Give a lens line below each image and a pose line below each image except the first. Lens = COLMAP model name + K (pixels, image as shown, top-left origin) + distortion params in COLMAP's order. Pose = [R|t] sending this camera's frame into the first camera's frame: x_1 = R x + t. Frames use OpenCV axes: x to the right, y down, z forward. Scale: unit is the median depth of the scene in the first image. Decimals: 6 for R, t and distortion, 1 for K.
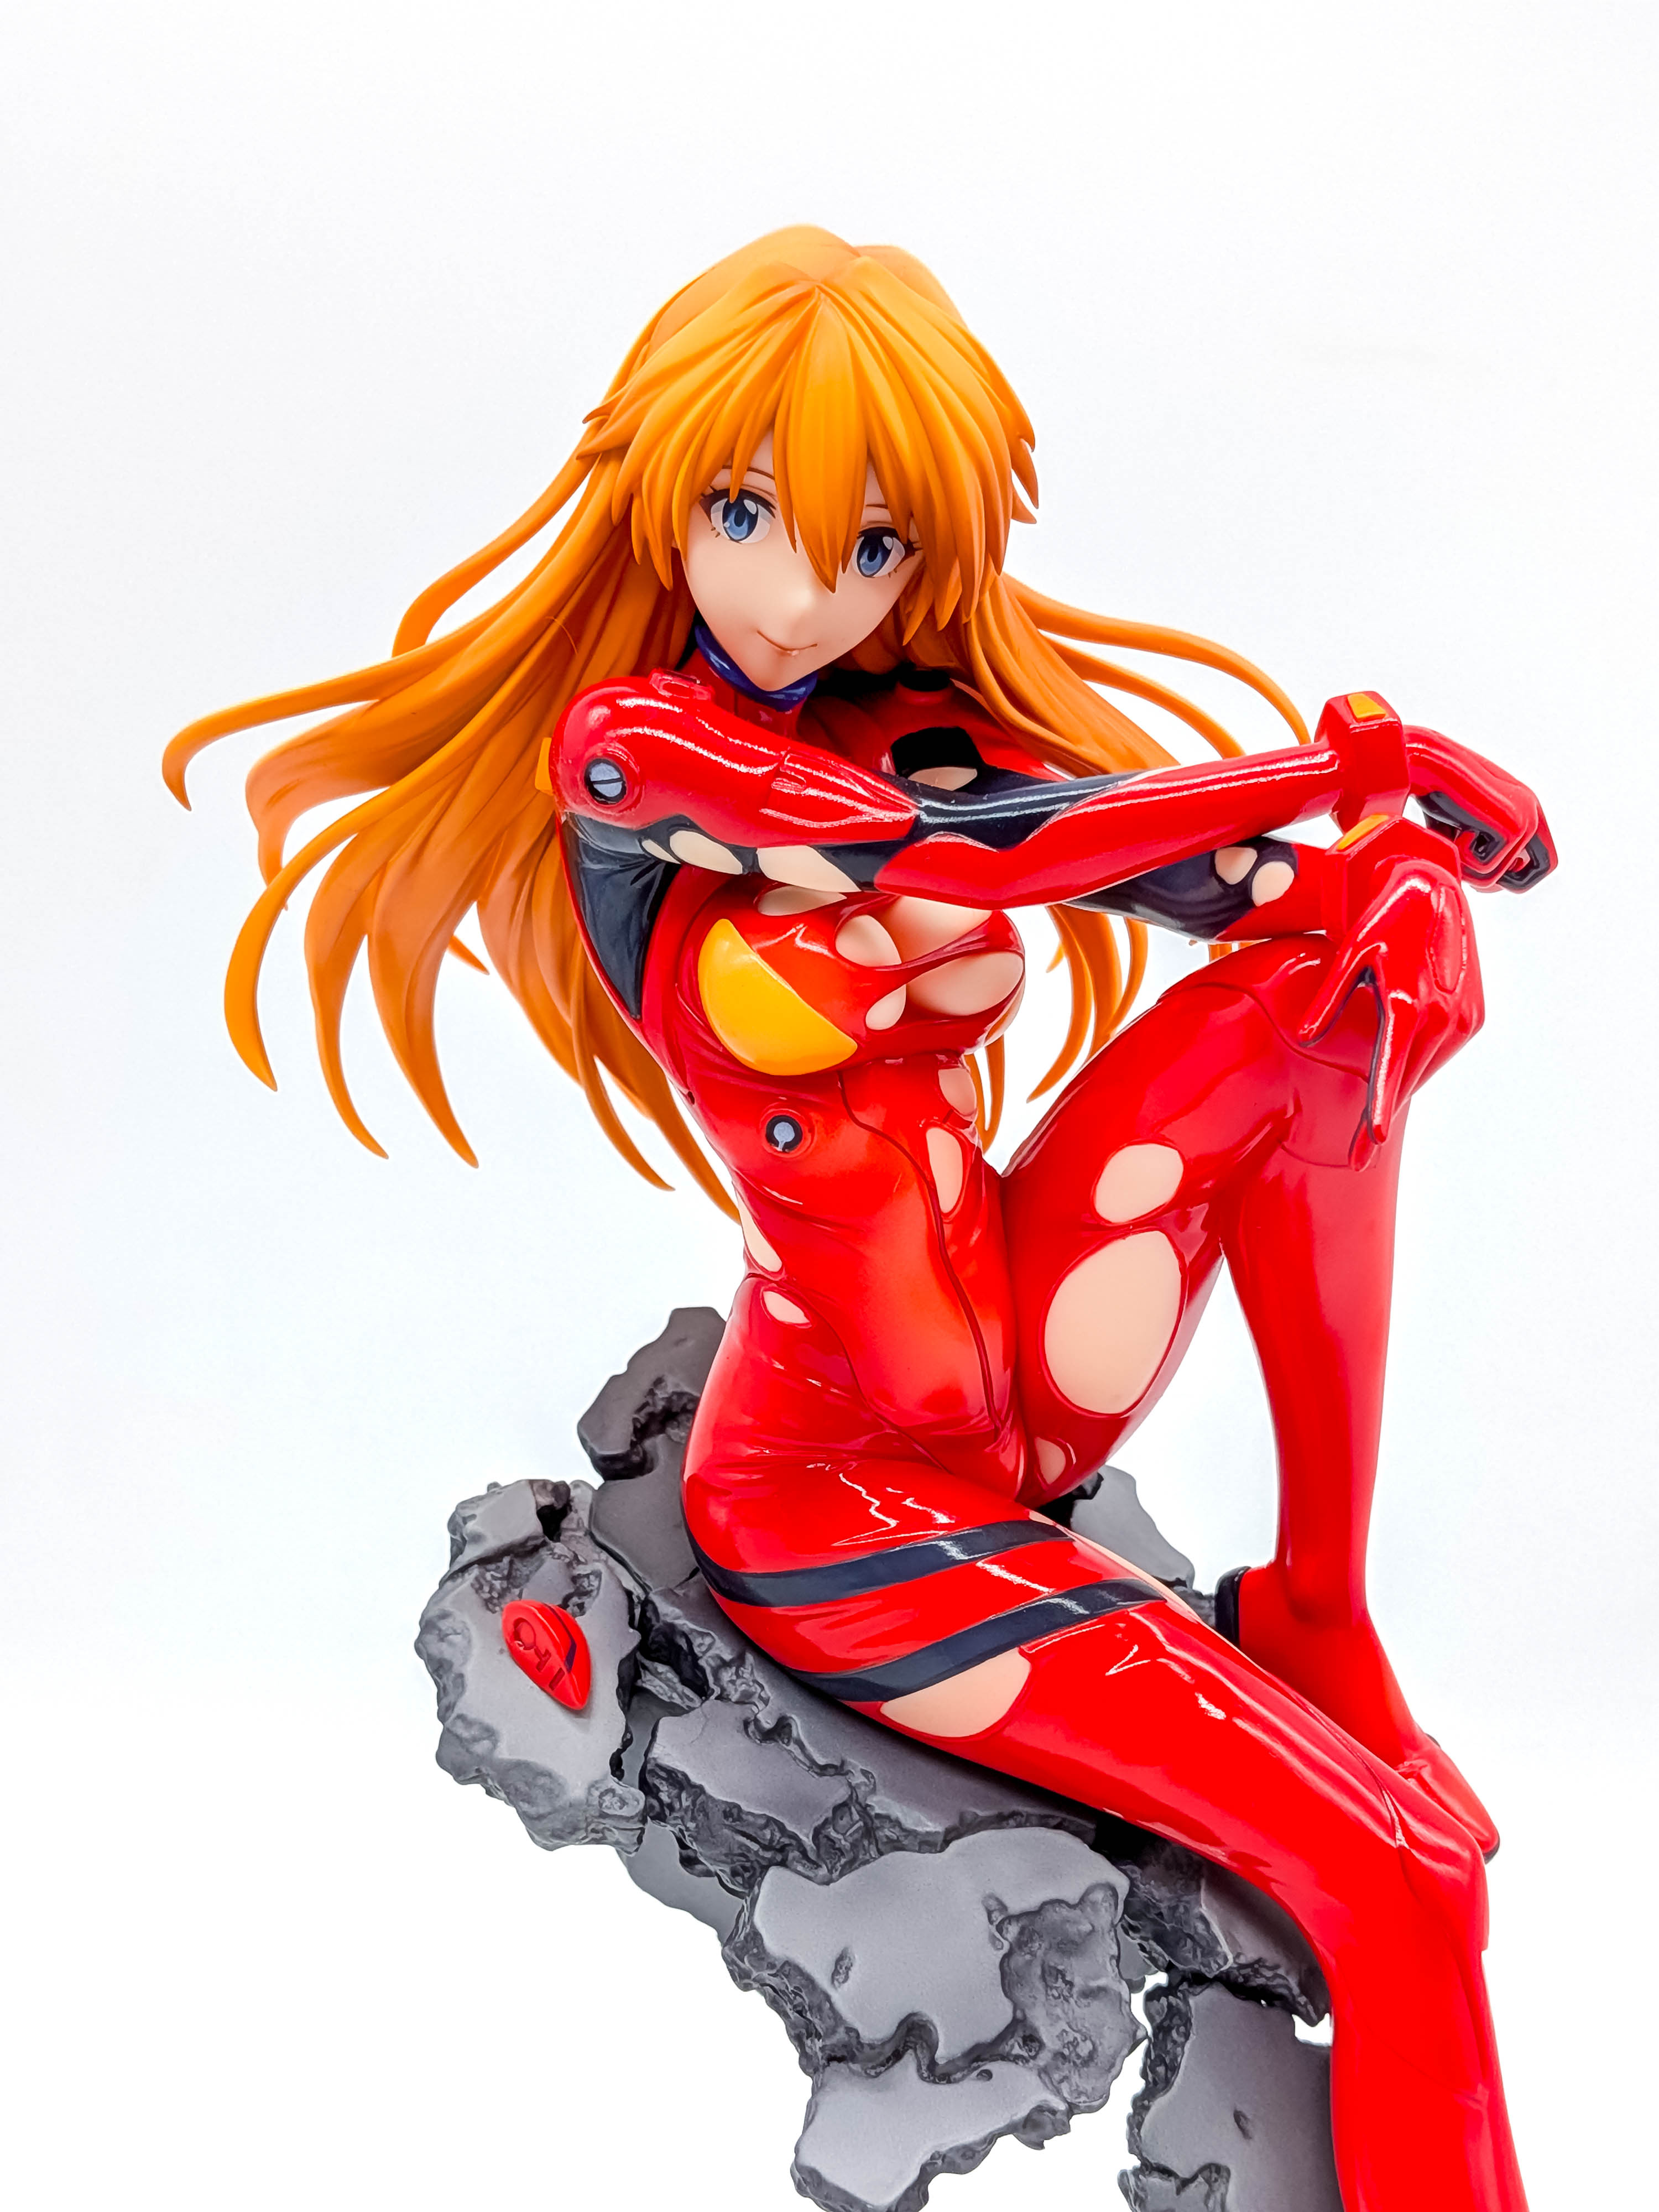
lens RADIAL K [[3306.4, 0, 859.8], [0, 3306.4, 1126.5], [0, 0, 1]] dist [0.053829, 0.000000]
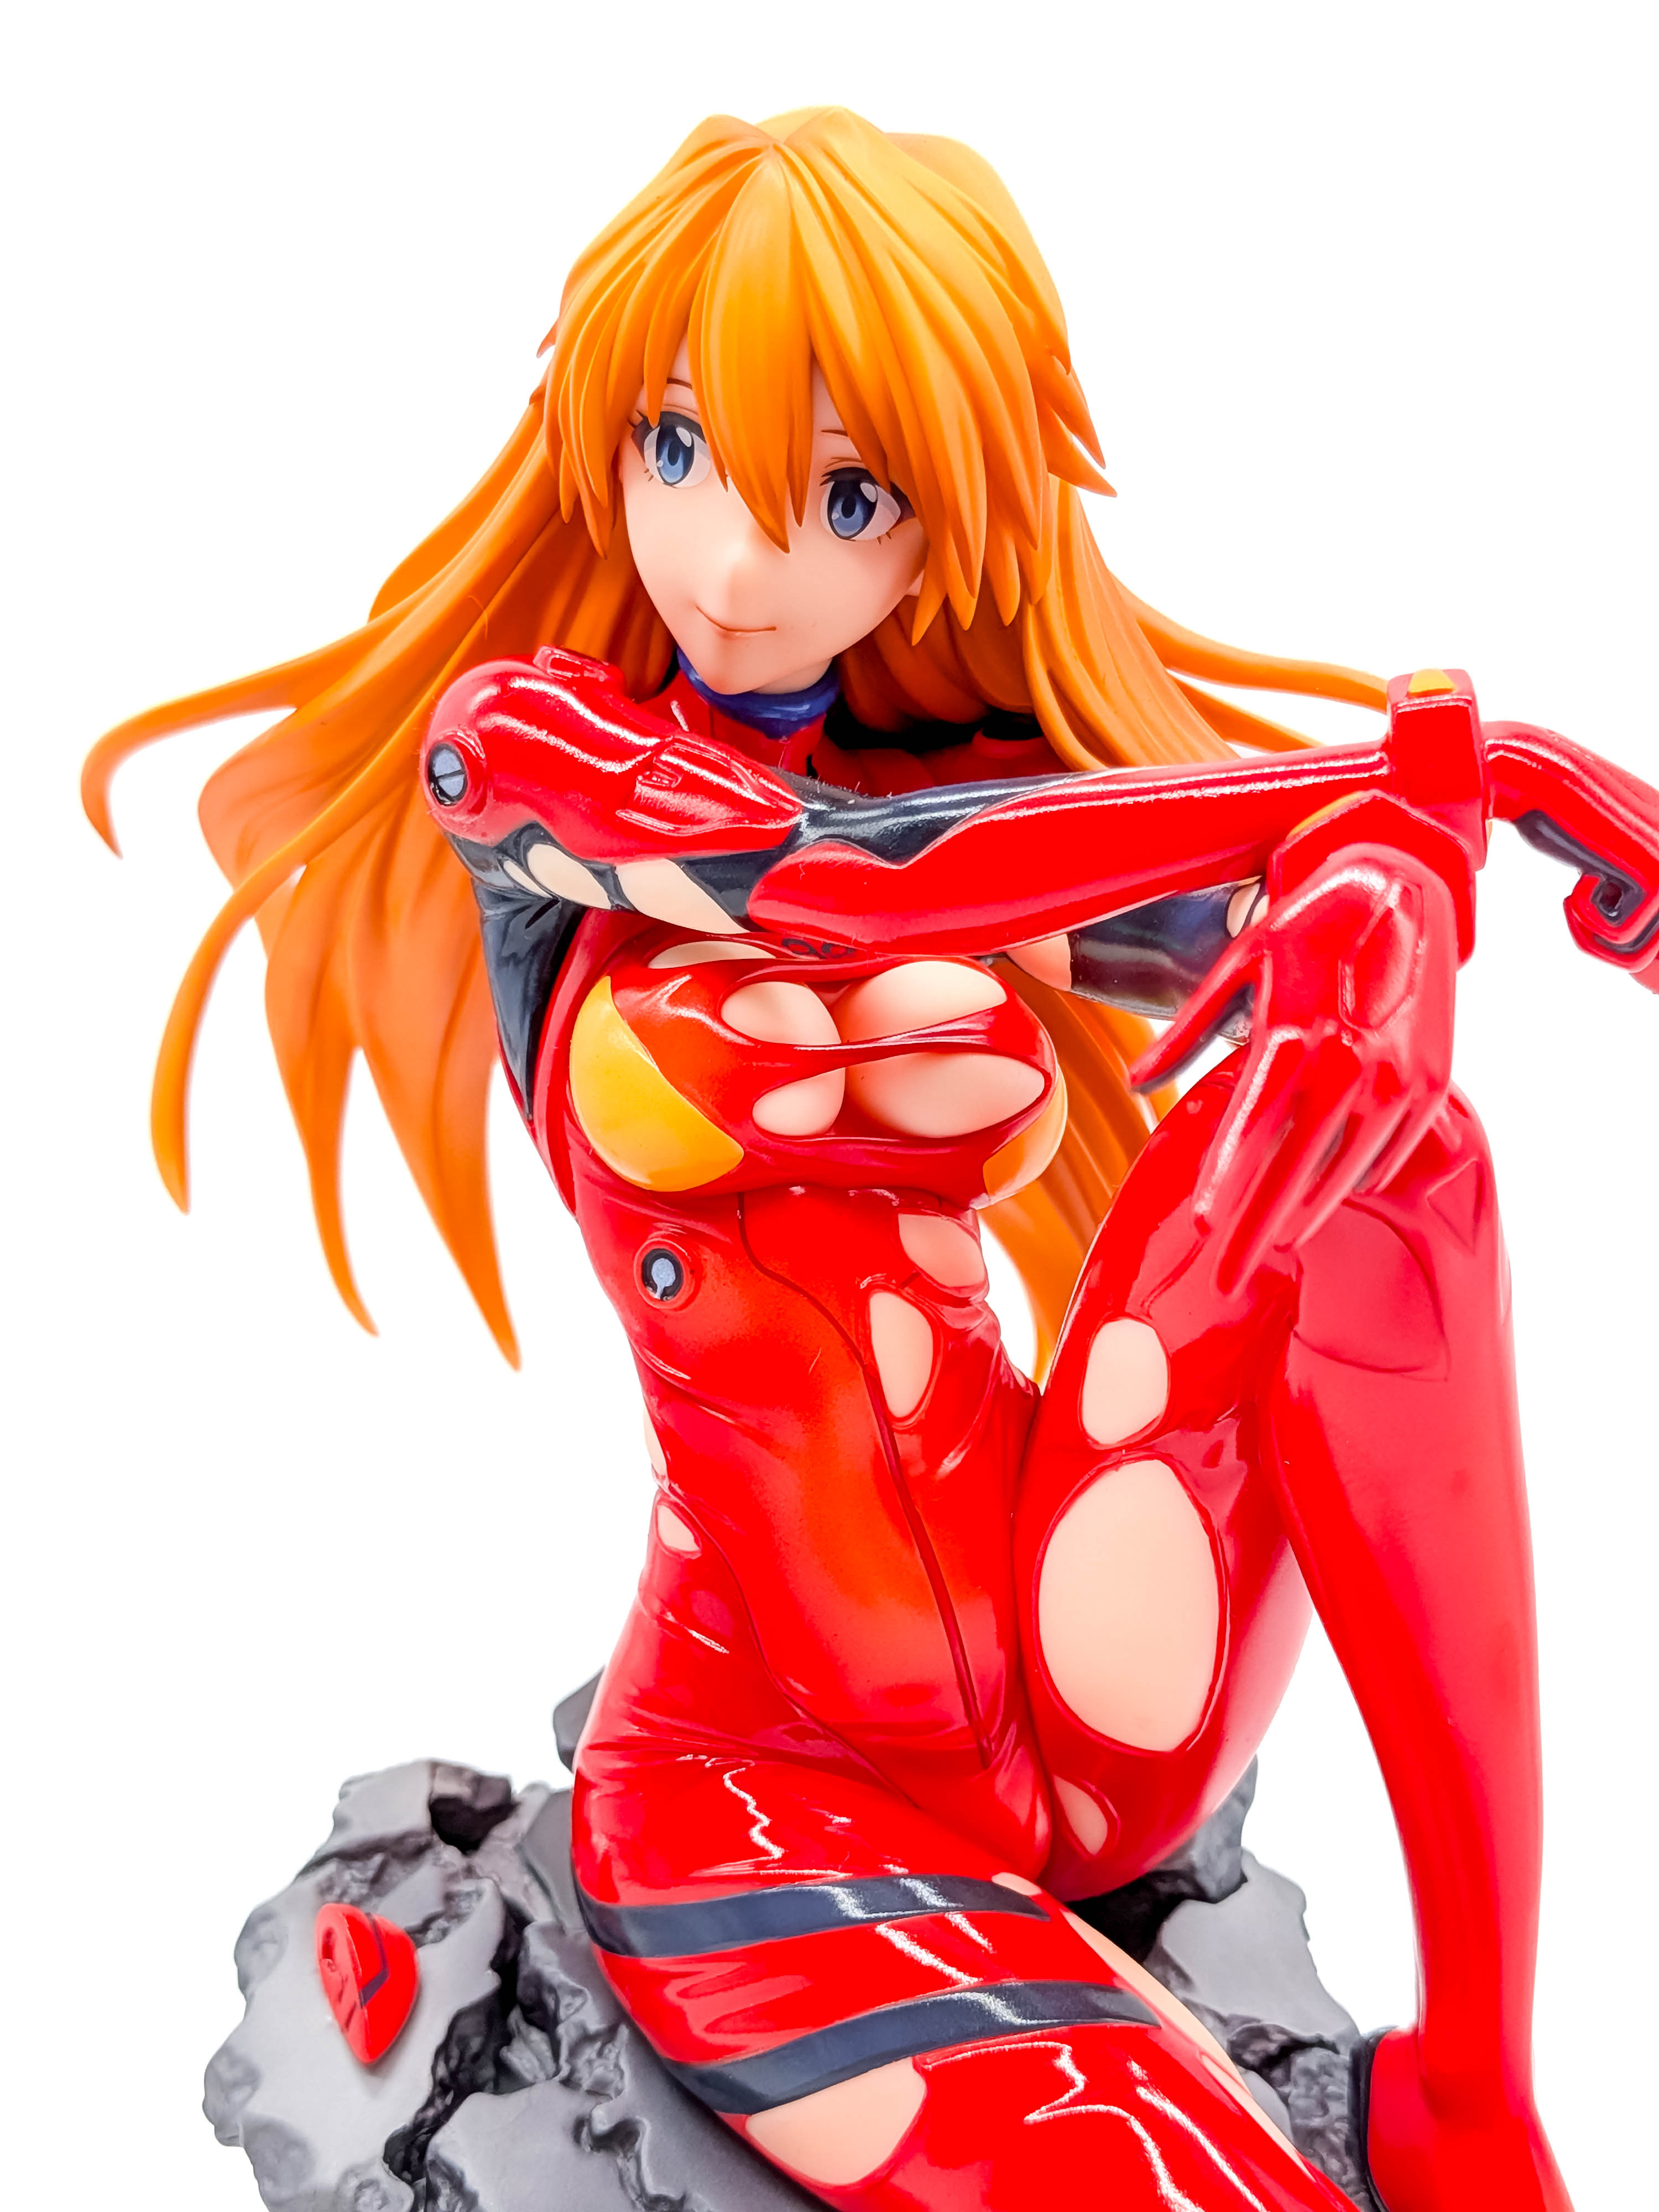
lens RADIAL K [[3306.4, 0, 891.0], [0, 3306.4, 1095.7], [0, 0, 1]] dist [0.053829, 0.000000]
pose [[0.943487, 0.057197, -0.326436, 0.255915], [-0.114604, 0.980534, -0.159431, 0.072552], [0.310963, 0.187832, 0.931677, 0.323558]]
